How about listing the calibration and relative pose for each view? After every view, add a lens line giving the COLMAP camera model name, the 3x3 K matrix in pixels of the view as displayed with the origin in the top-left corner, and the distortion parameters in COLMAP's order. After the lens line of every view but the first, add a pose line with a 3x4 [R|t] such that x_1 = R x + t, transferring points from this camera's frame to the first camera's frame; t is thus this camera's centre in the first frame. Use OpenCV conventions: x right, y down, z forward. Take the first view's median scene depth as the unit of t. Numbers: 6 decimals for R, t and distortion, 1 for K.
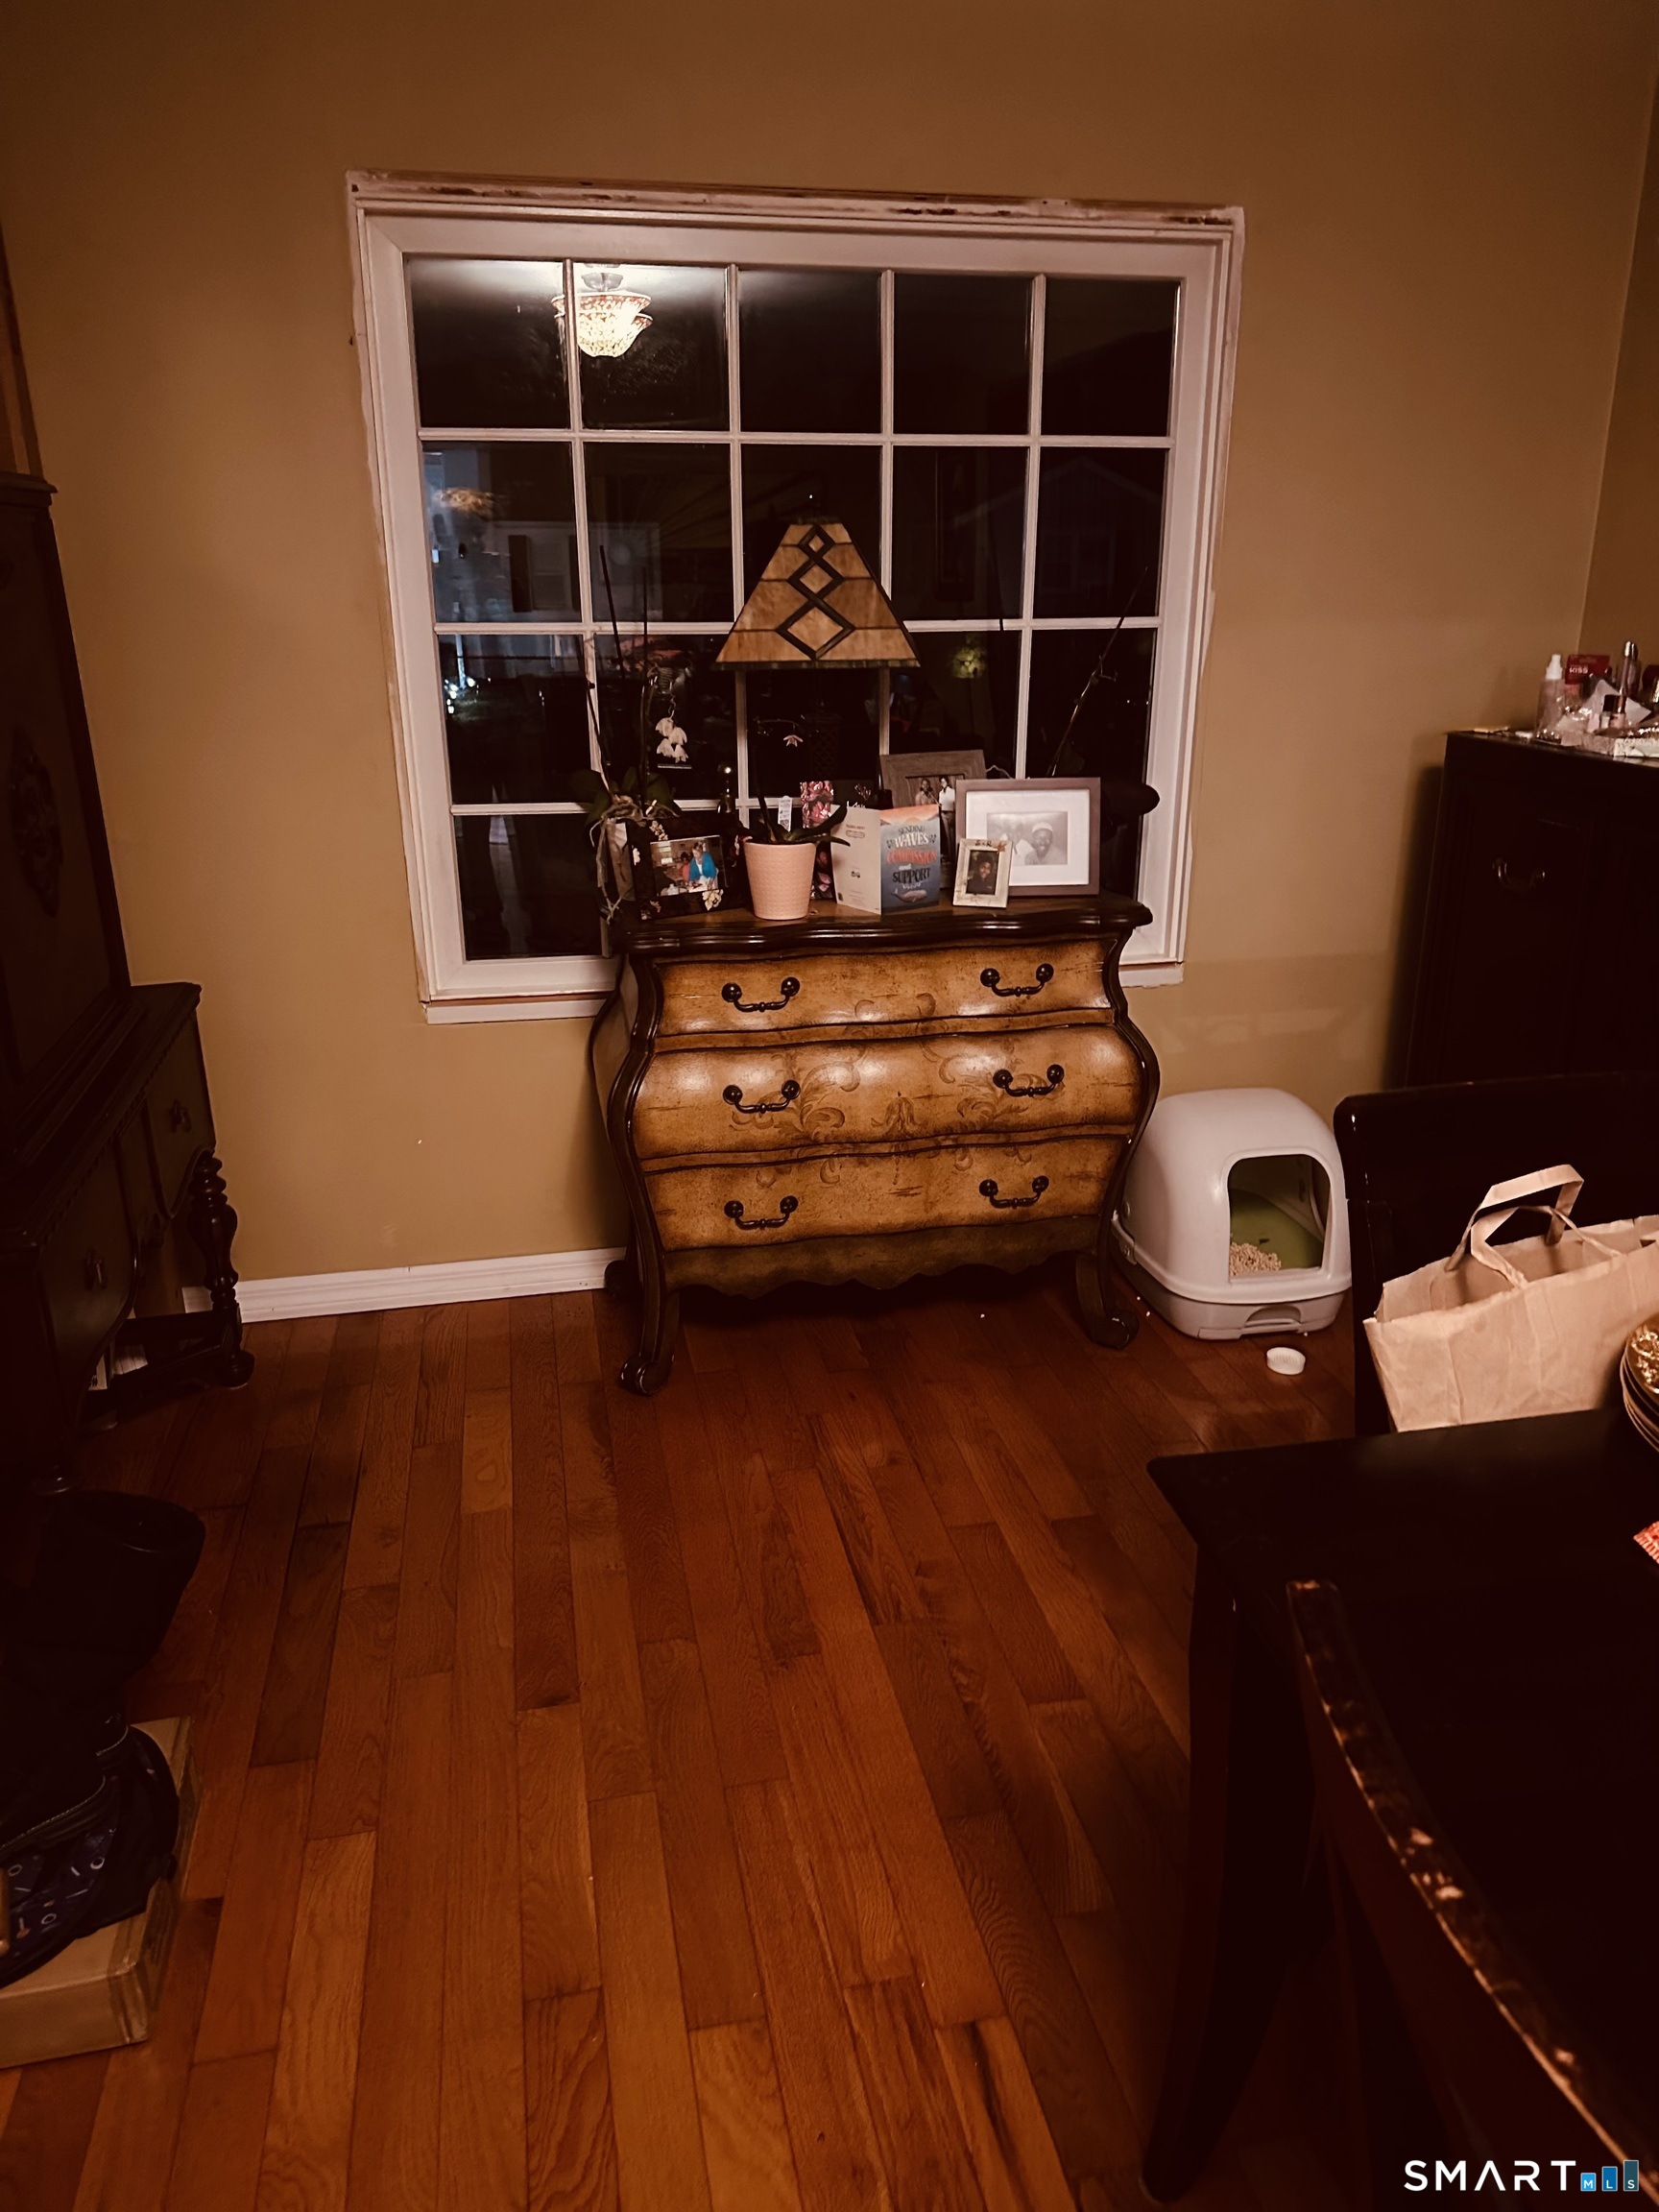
lens RADIAL K [[1542.6, 0, 829.5], [0, 1542.6, 1106.0], [0, 0, 1]] dist [0.055052, -0.090447]
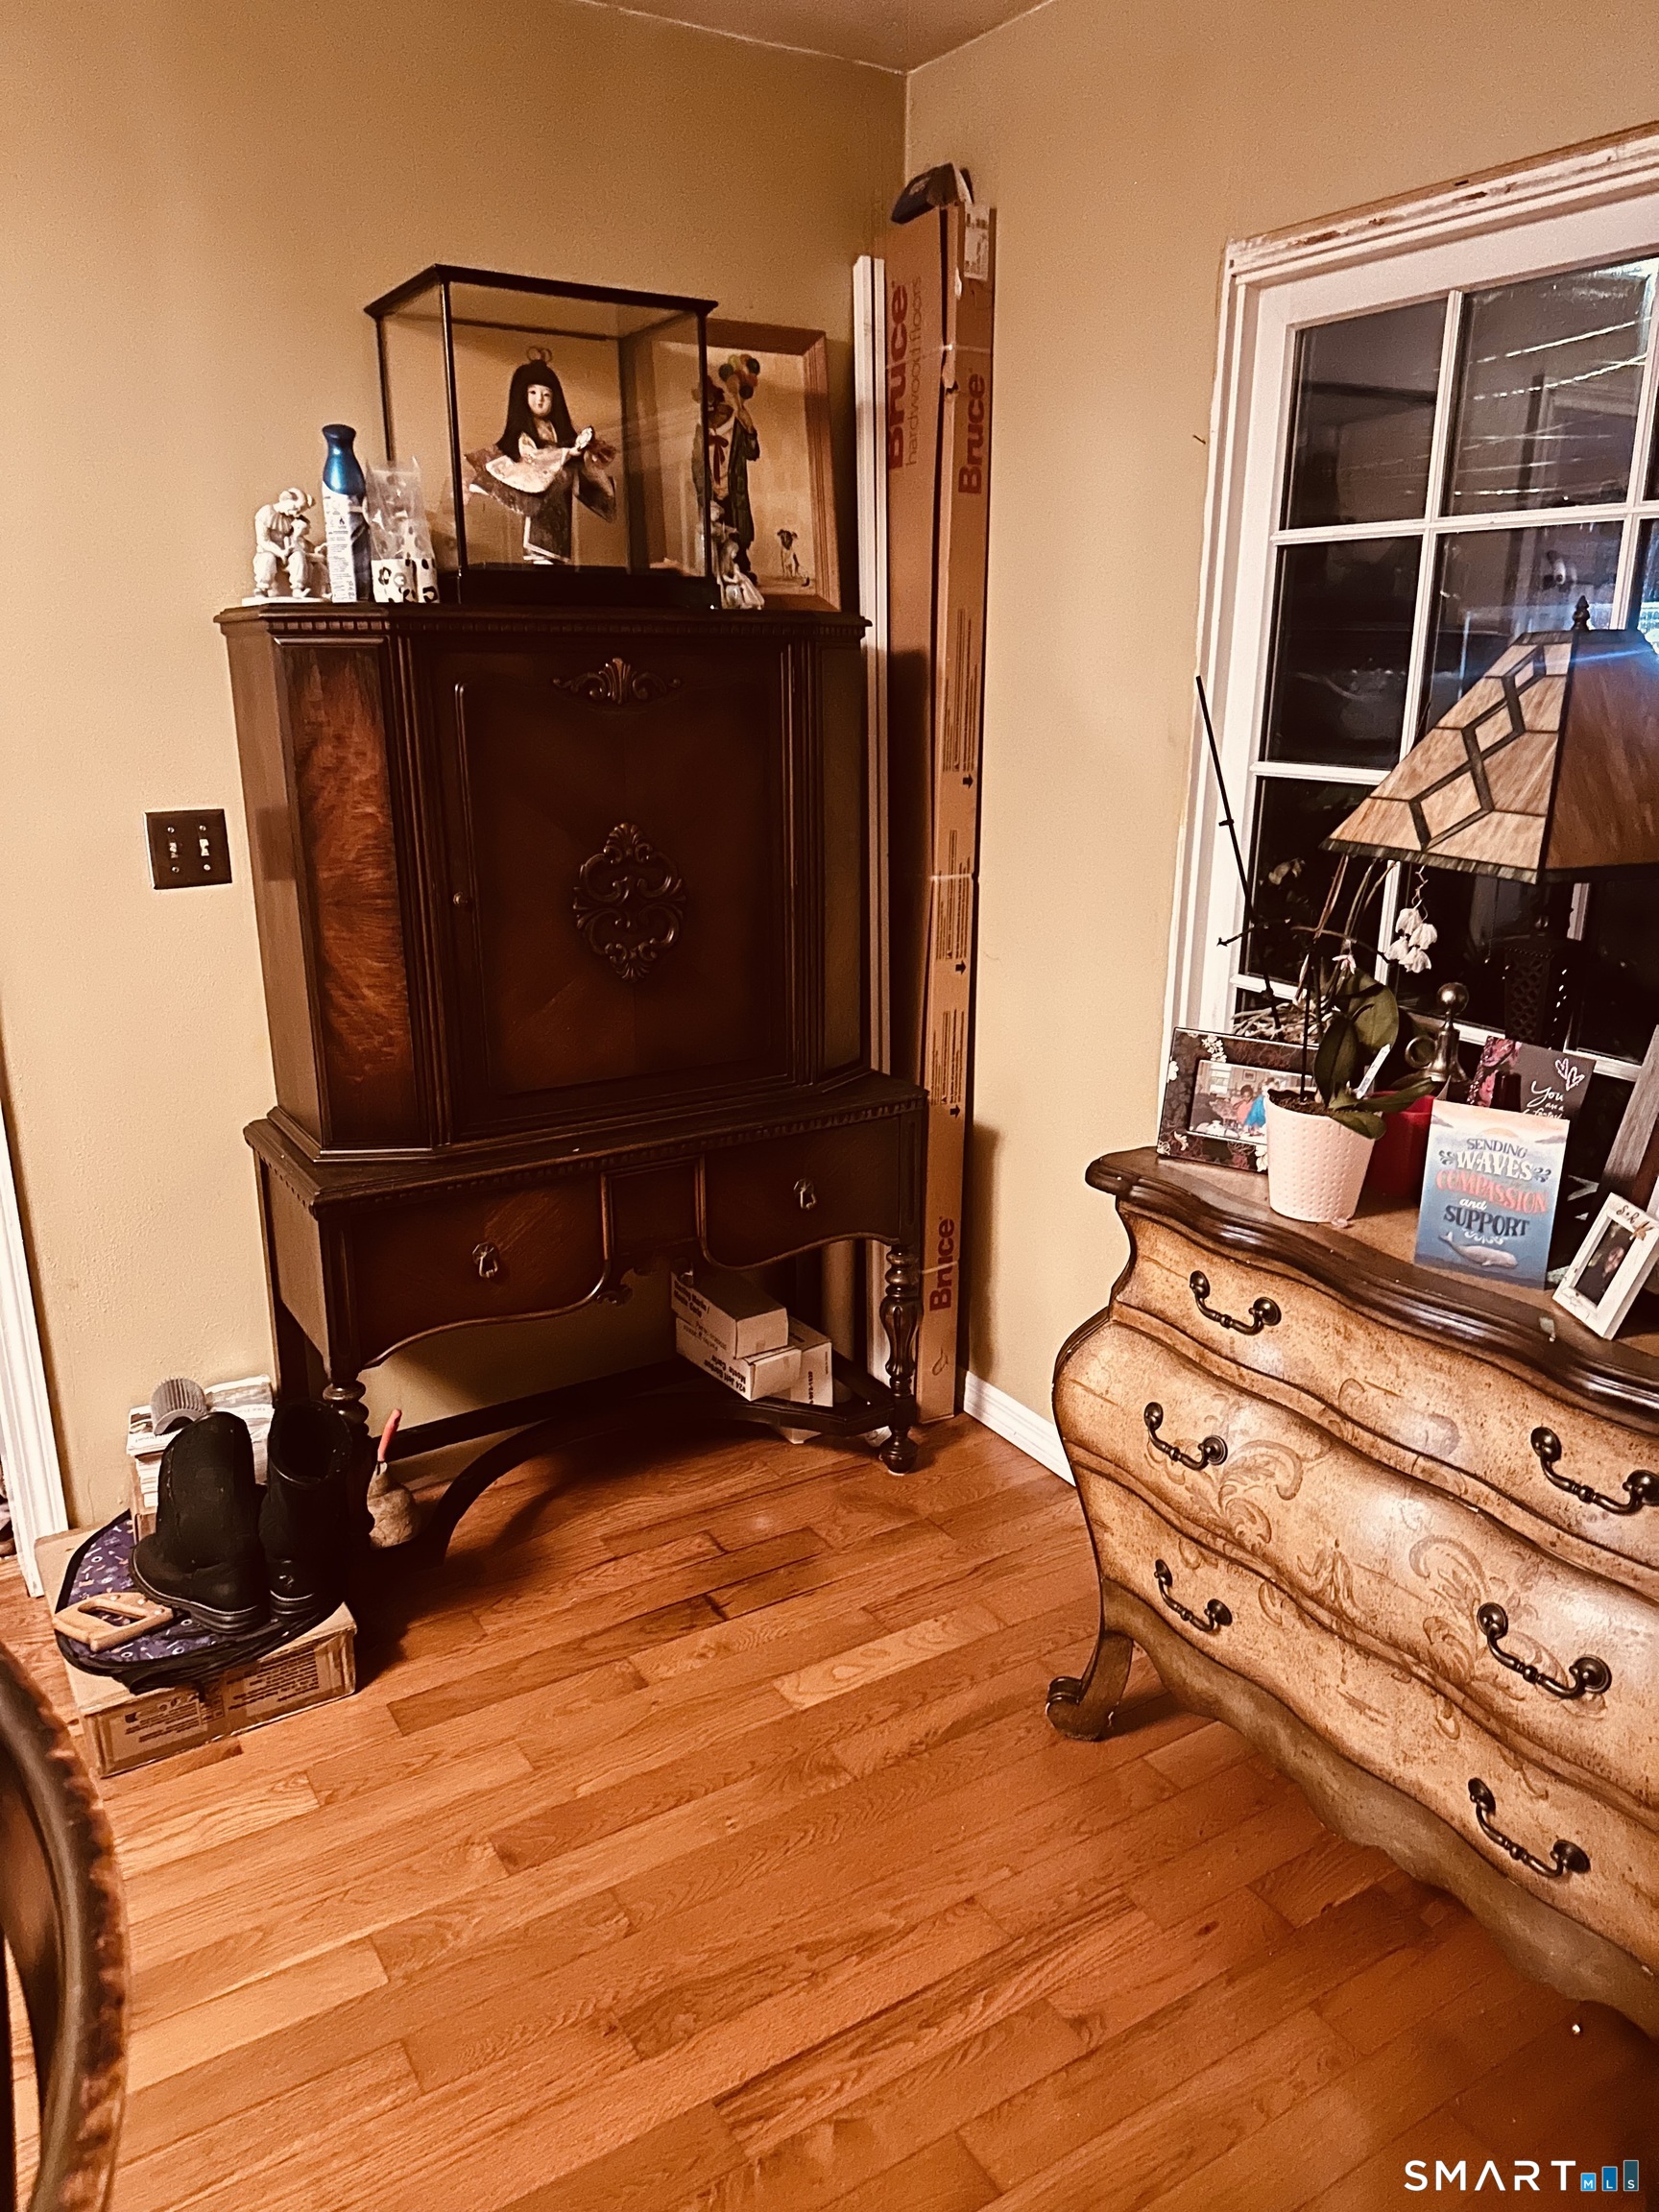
lens RADIAL K [[1560.0, 0, 820.8], [0, 1560.0, 1094.5], [0, 0, 1]] dist [0.023796, -0.037201]
pose [[0.328663, 0.259727, -0.908032, 0.504648], [-0.314173, 0.936755, 0.154227, -0.209993], [0.890661, 0.234590, 0.389476, 0.538727]]
